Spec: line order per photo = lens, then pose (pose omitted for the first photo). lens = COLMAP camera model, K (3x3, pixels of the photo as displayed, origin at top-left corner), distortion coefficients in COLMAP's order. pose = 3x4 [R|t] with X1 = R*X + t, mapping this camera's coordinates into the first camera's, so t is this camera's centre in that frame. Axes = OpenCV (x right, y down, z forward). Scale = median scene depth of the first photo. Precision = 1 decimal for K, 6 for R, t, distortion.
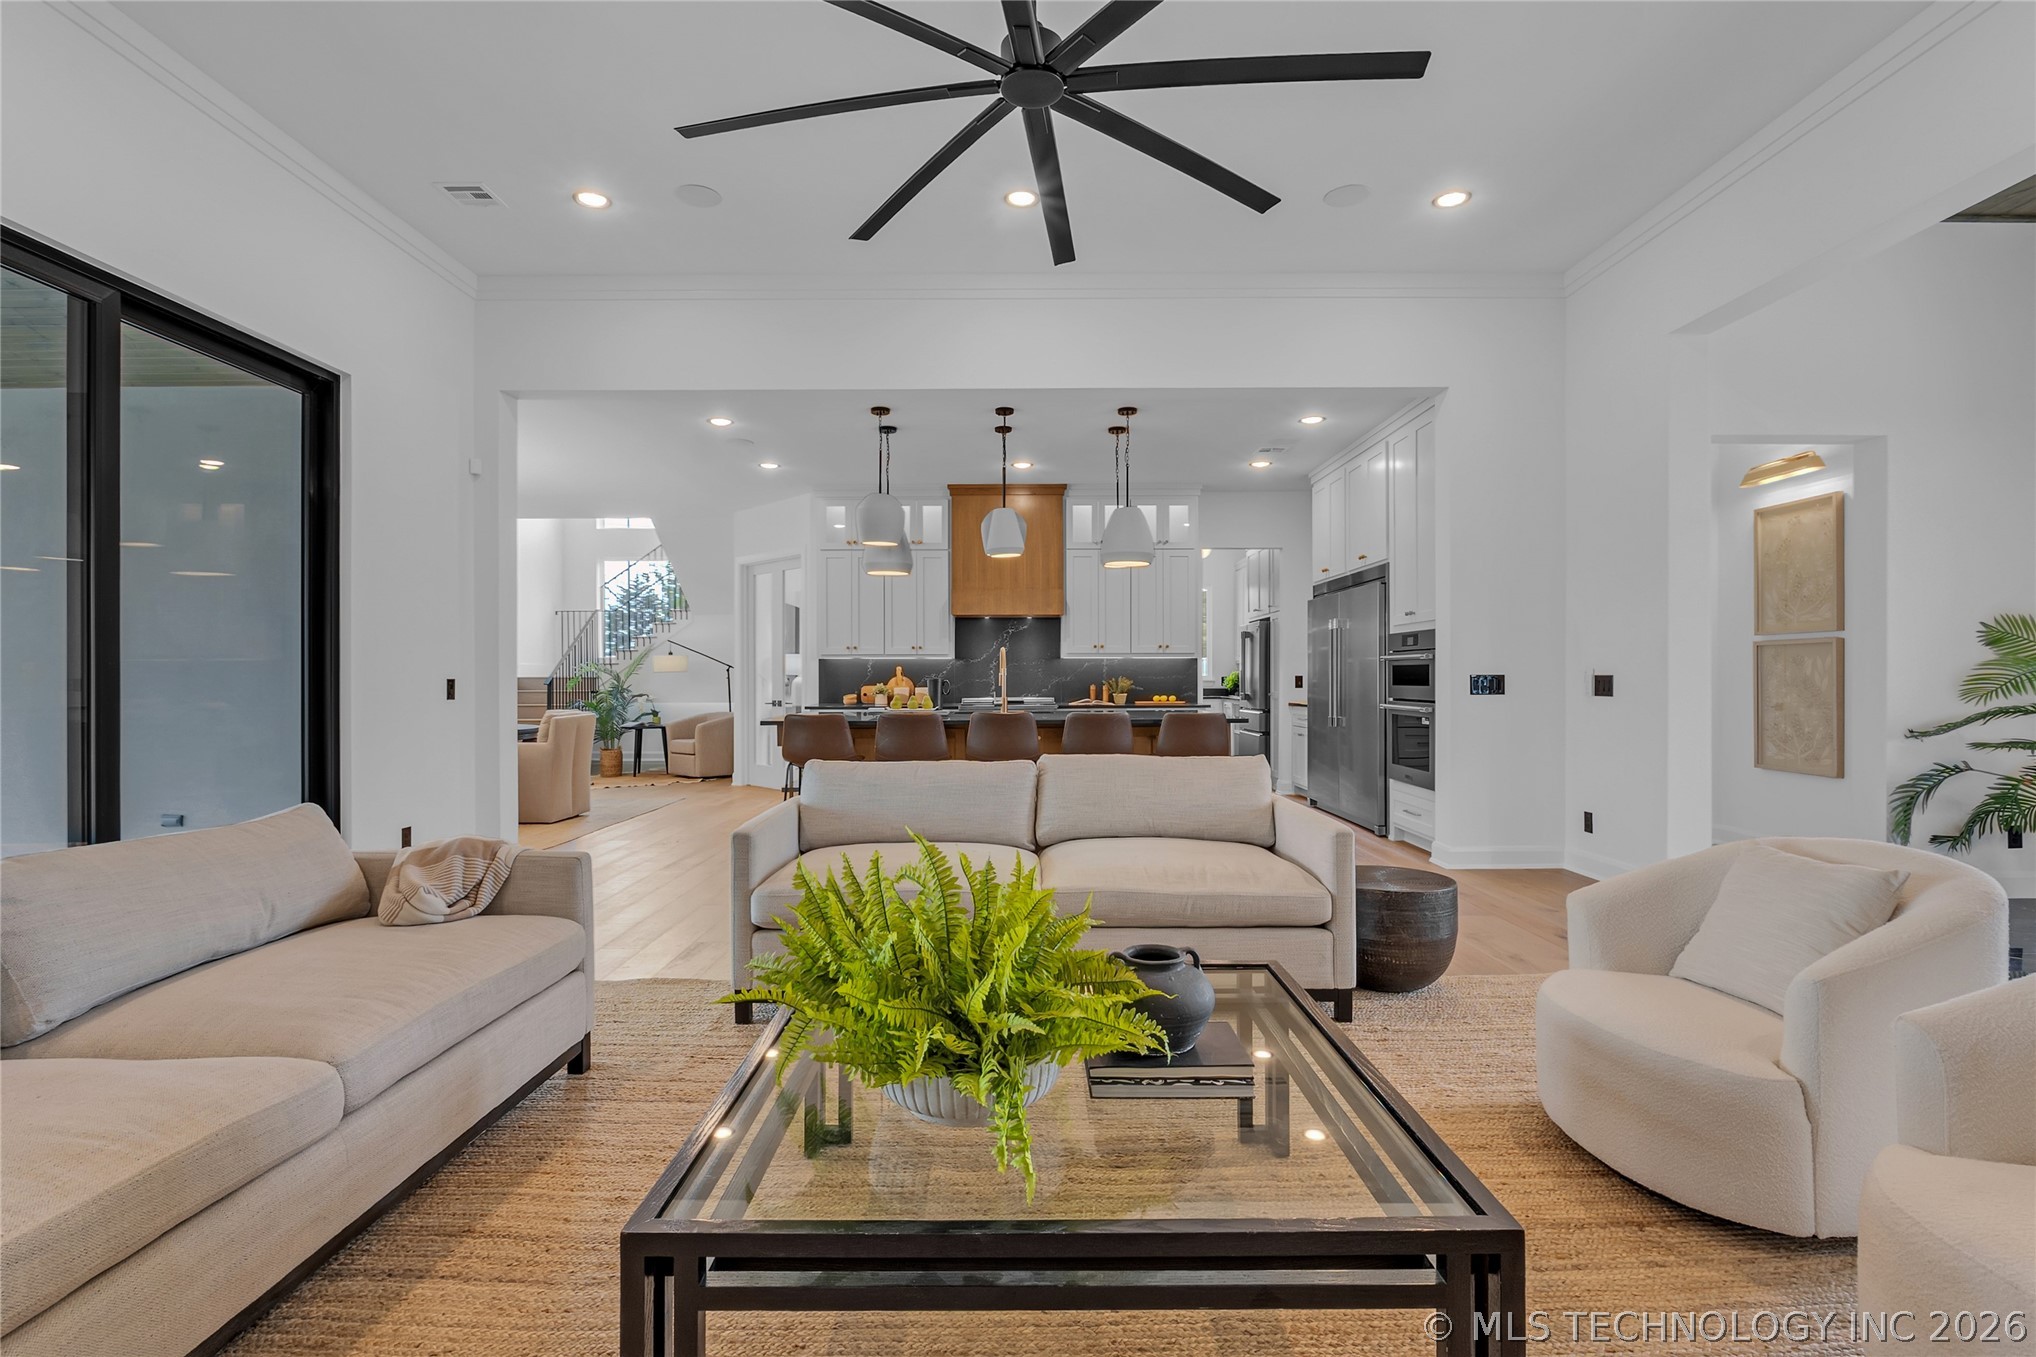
lens RADIAL K [[963.8, 0, 1012.3], [0, 963.8, 680.6], [0, 0, 1]] dist [-0.004790, -0.000034]
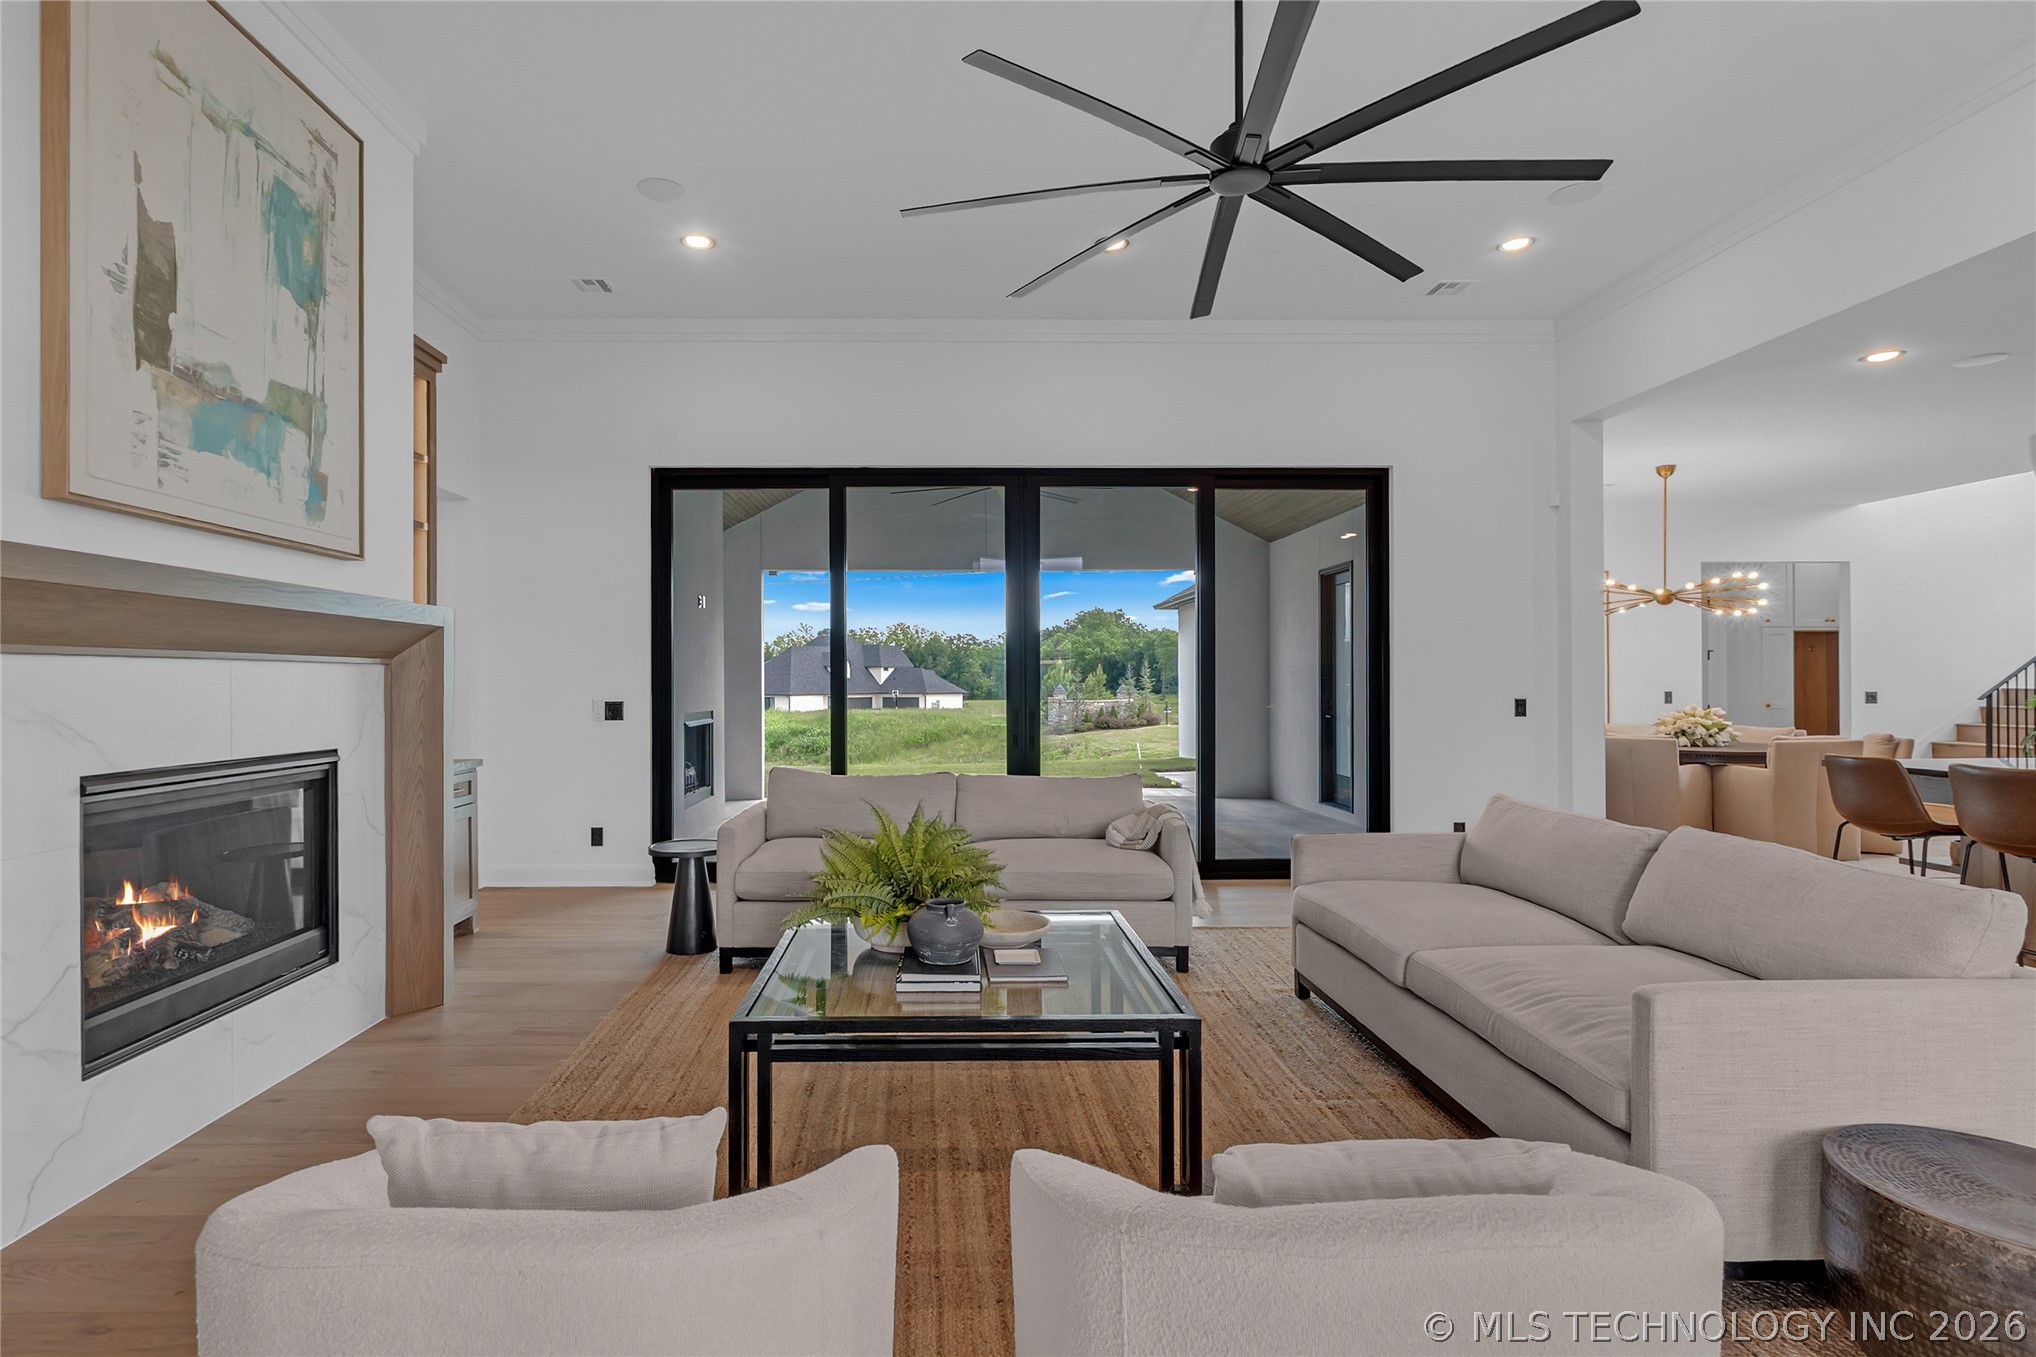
lens RADIAL K [[987.9, 0, 943.2], [0, 987.9, 678.7], [0, 0, 1]] dist [-0.012428, 0.000439]
pose [[0.013126, -0.000612, -0.999914, 0.331678], [0.000128, 1.000000, -0.000610, -0.014706], [0.999914, -0.000120, 0.013126, 0.197087]]
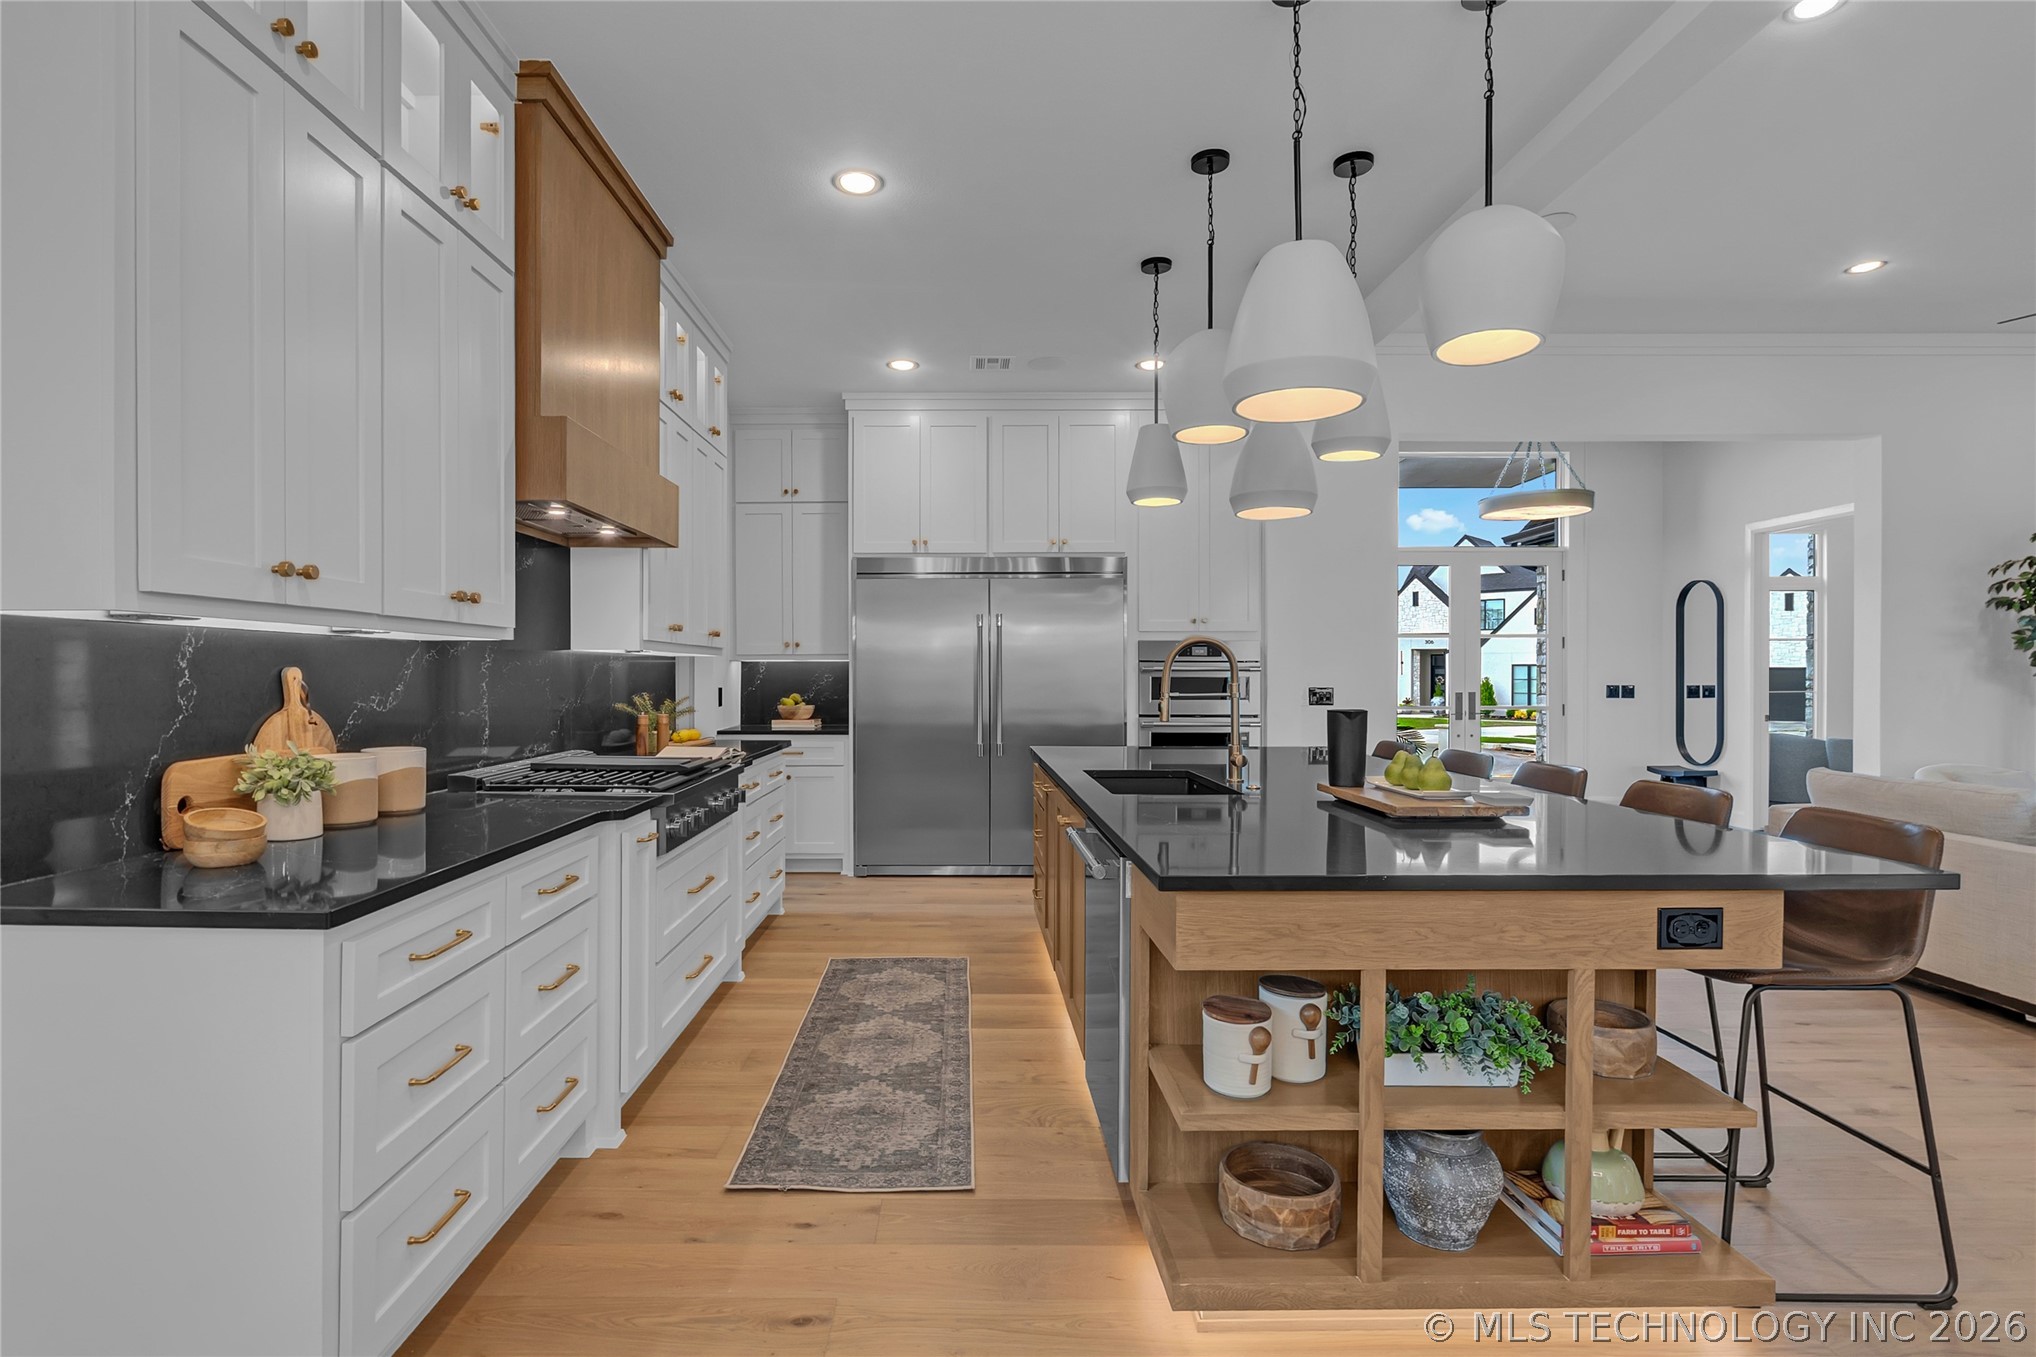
lens RADIAL K [[977.8, 0, 966.1], [0, 977.8, 678.4], [0, 0, 1]] dist [-0.008184, 0.000219]
pose [[0.003425, -0.001889, 0.999992, -0.366650], [0.002063, 0.999996, 0.001882, -0.012084], [-0.999992, 0.002057, 0.003429, 0.860137]]
